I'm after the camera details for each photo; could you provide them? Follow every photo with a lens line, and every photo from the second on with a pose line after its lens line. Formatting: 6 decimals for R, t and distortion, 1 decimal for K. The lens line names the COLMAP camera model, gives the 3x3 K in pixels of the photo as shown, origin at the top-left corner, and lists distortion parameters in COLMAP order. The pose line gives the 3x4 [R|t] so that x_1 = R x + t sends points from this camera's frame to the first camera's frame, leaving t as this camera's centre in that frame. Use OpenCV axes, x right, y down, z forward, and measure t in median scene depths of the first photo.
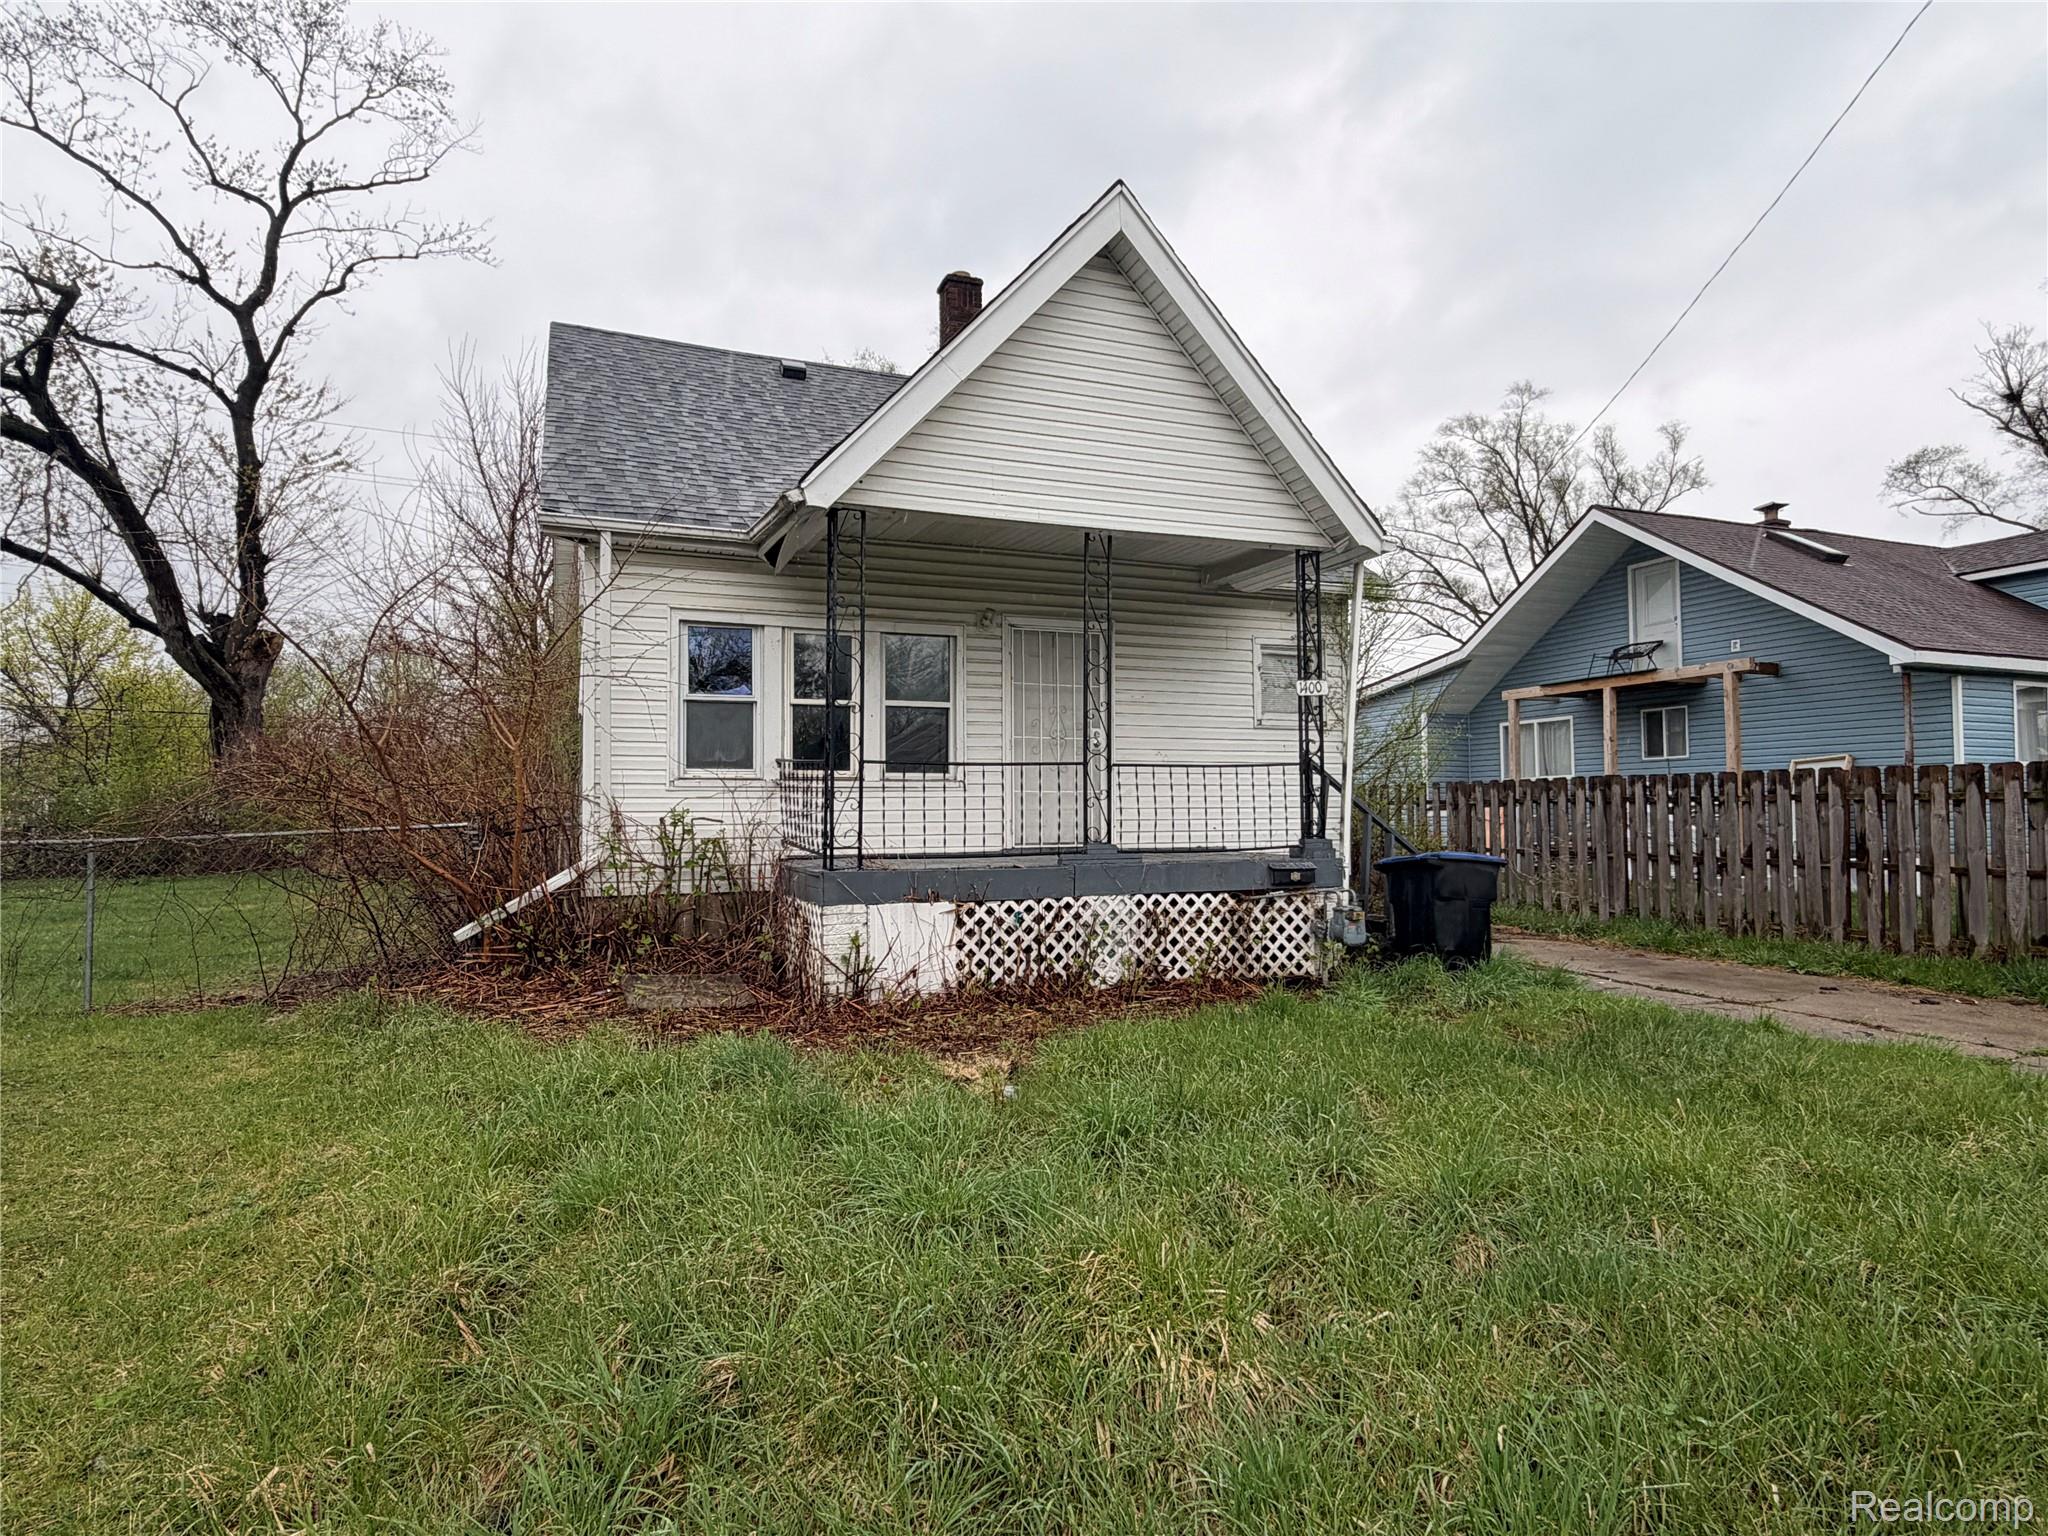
lens RADIAL K [[1116.8, 0, 1021.9], [0, 1116.8, 767.0], [0, 0, 1]] dist [0.007611, -0.003156]
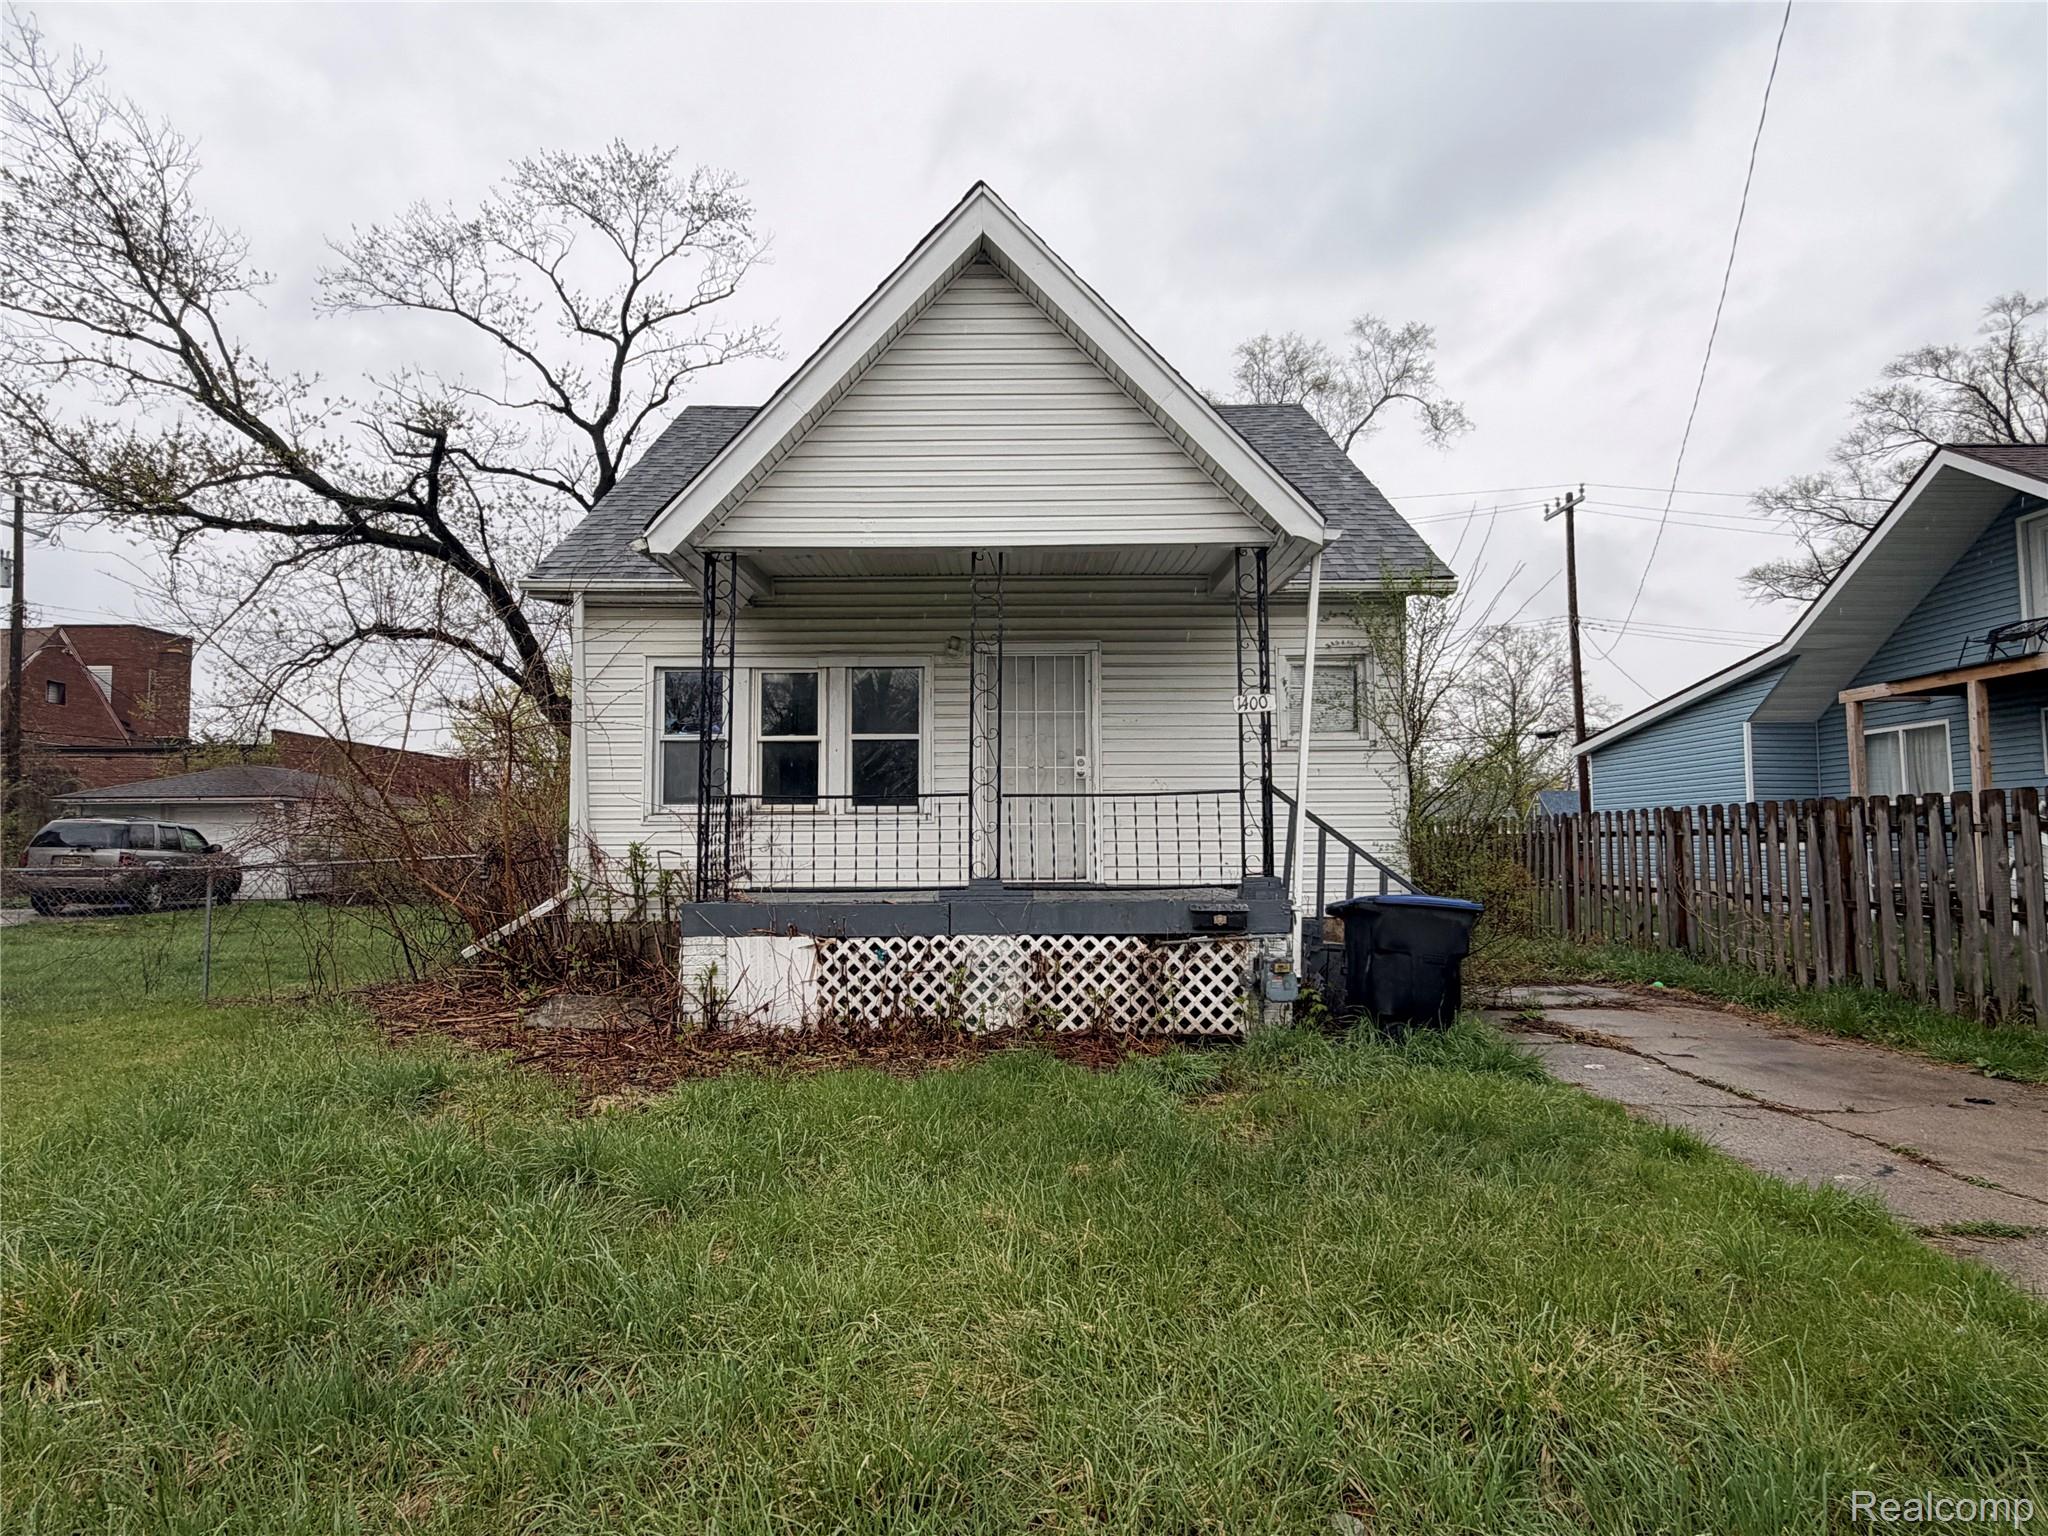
lens RADIAL K [[1116.8, 0, 1018.3], [0, 1116.8, 766.5], [0, 0, 1]] dist [0.007611, -0.003156]
pose [[0.931744, -0.024168, -0.362310, 0.390483], [0.014014, 0.999433, -0.030628, 0.002441], [0.362844, 0.023460, 0.931554, 0.117827]]
